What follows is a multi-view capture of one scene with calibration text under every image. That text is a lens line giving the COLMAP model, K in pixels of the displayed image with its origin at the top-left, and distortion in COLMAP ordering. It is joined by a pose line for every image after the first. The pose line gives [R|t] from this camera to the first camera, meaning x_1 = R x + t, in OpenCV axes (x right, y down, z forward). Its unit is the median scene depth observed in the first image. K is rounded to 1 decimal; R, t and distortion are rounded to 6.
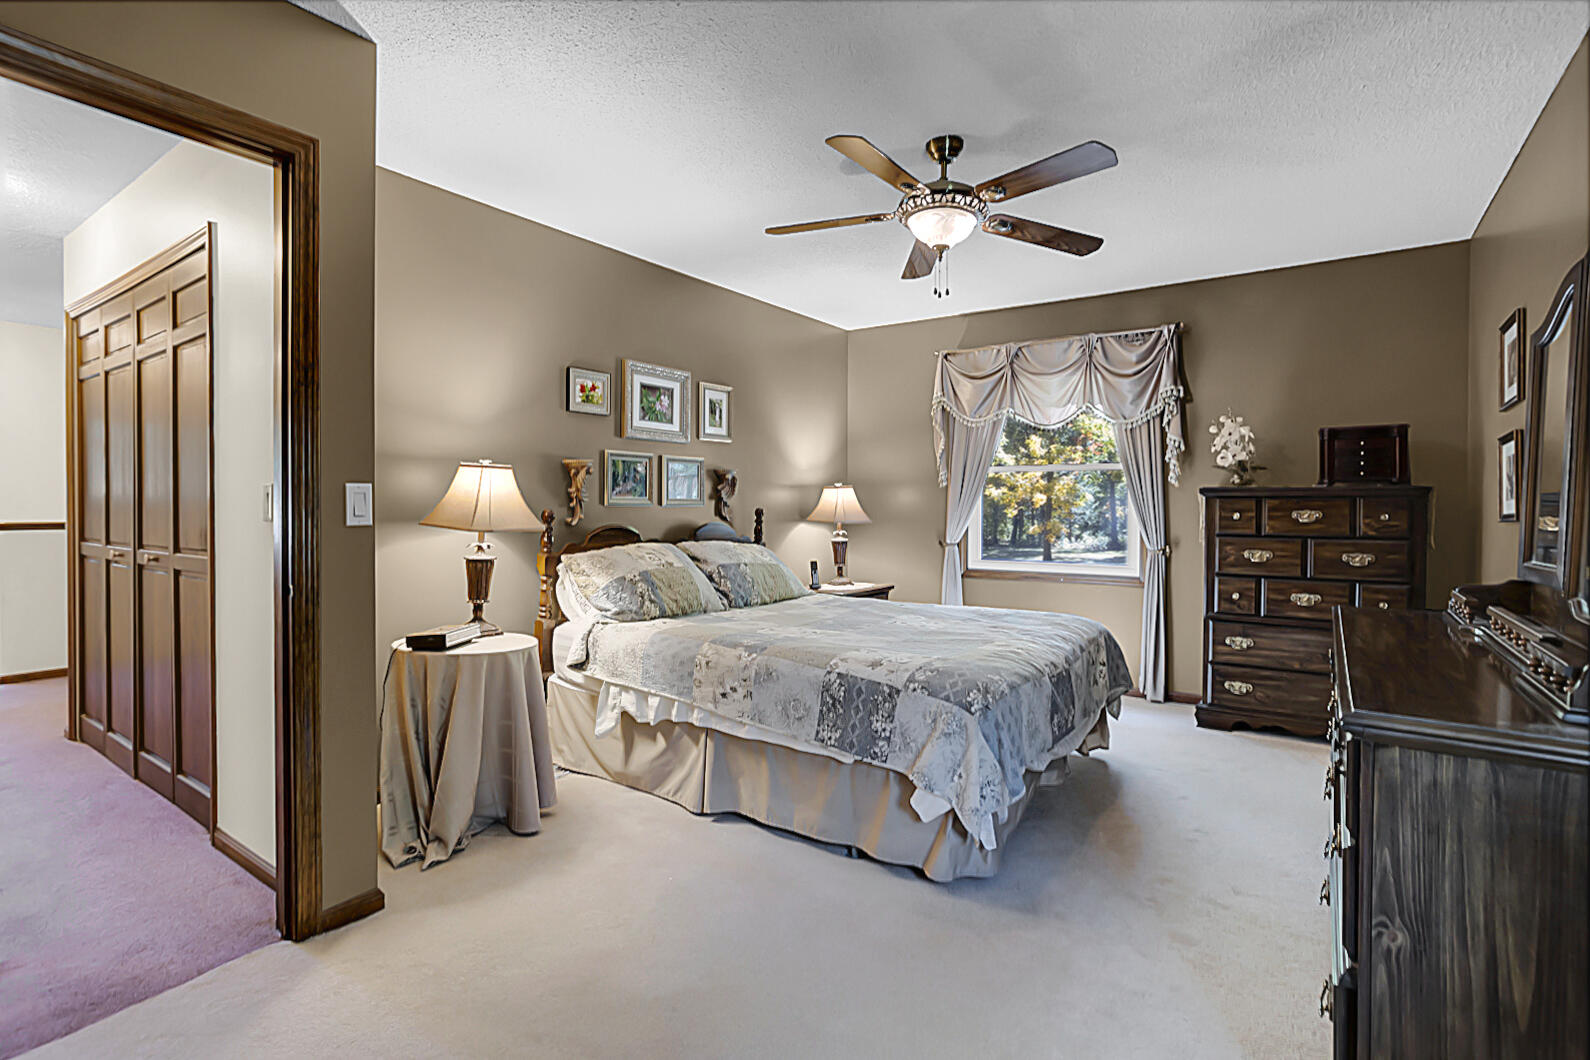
lens RADIAL K [[759.9, 0, 798.2], [0, 759.9, 517.5], [0, 0, 1]] dist [-0.052869, 0.034631]
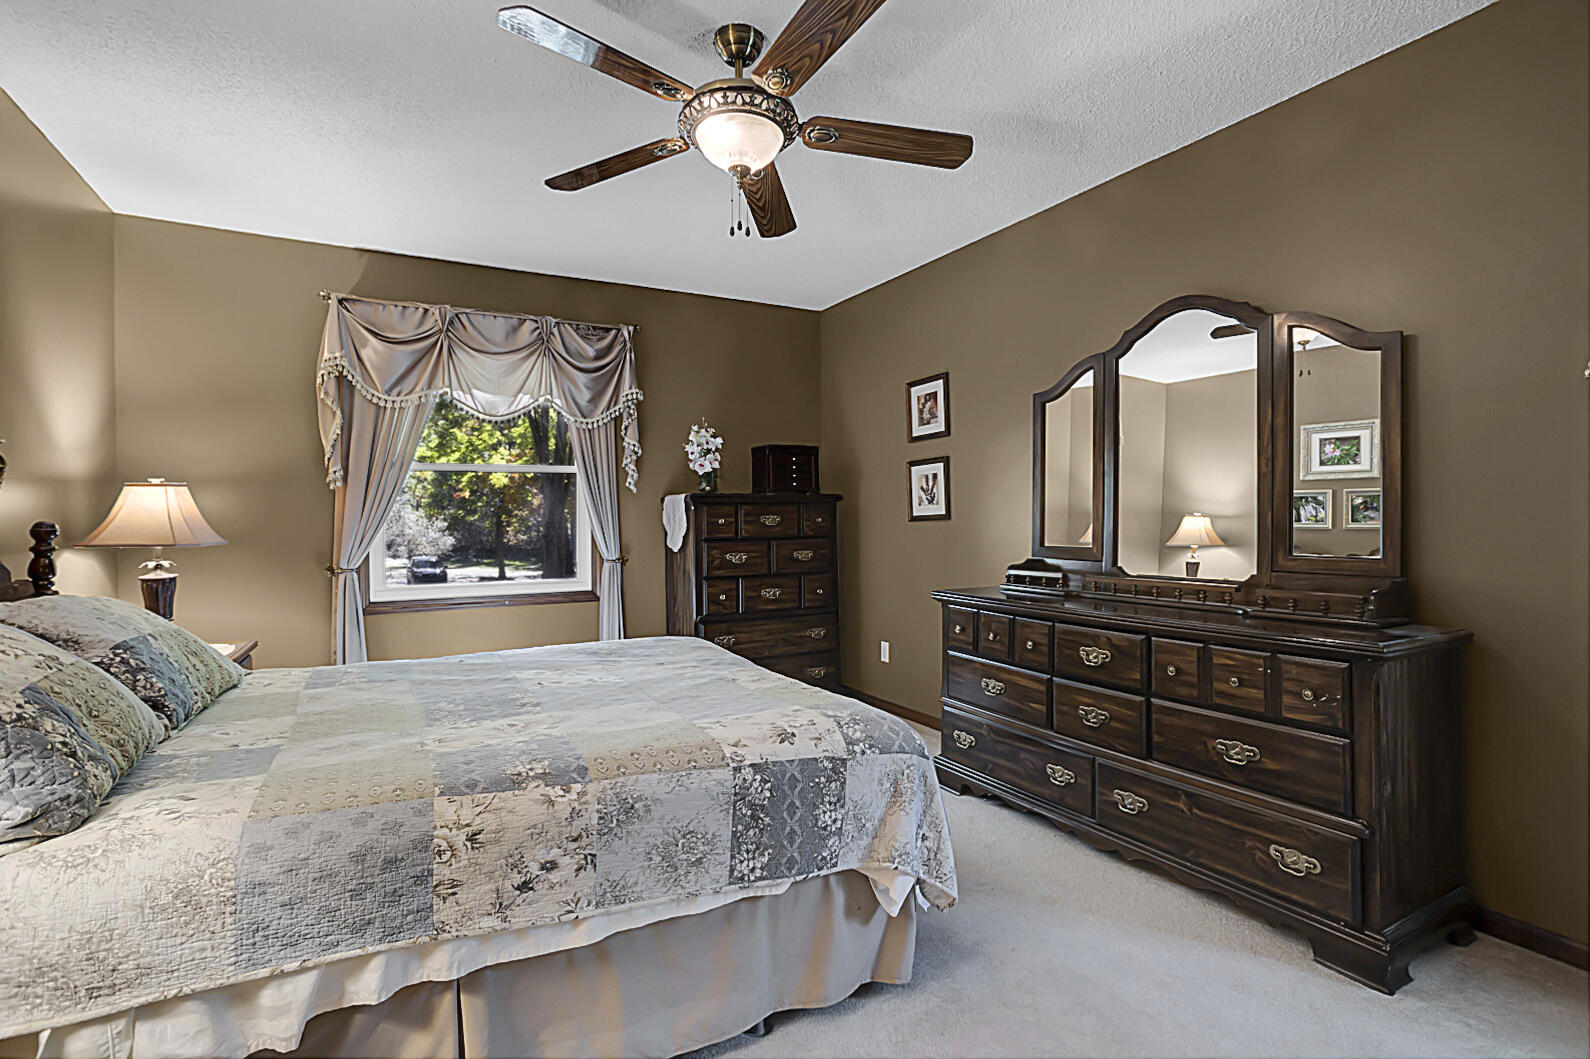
lens RADIAL K [[759.9, 0, 798.2], [0, 759.9, 517.0], [0, 0, 1]] dist [-0.052869, 0.034631]
pose [[0.433924, -0.009576, 0.900898, -0.354218], [0.024718, 0.999694, -0.001280, -0.004307], [-0.900610, 0.022824, 0.434028, 0.468435]]
